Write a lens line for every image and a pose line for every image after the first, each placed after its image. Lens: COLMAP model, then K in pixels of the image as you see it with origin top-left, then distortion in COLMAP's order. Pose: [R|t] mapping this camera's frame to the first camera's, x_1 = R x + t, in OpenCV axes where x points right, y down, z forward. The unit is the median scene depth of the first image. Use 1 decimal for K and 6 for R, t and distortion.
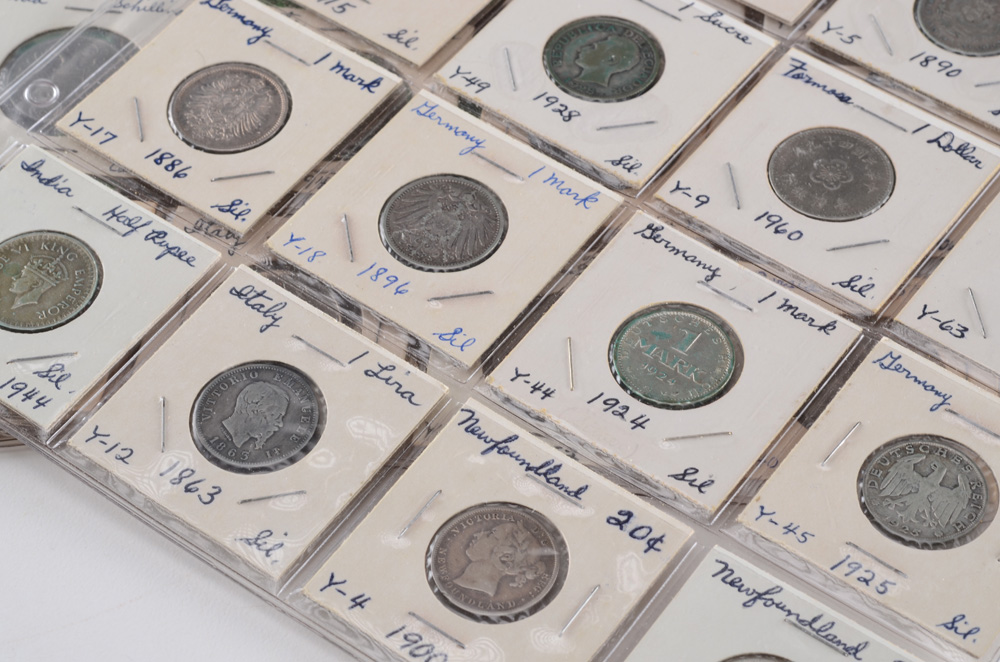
lens RADIAL K [[2609.5, 0, 475.2], [0, 2609.5, 380.0], [0, 0, 1]] dist [-0.099054, 0.000000]
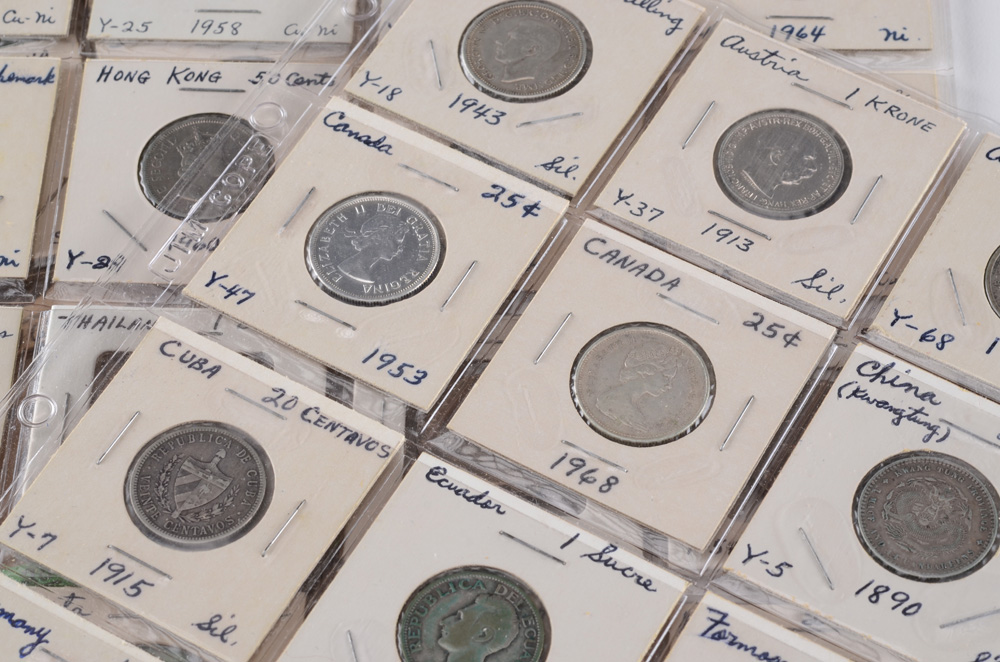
lens RADIAL K [[2609.5, 0, 498.1], [0, 2609.5, 329.7], [0, 0, 1]] dist [-0.099054, 0.000000]
pose [[0.993490, -0.096133, 0.061130, 0.017199], [0.092447, 0.993877, 0.060523, -0.260412], [-0.066574, -0.054478, 0.996293, 0.214850]]
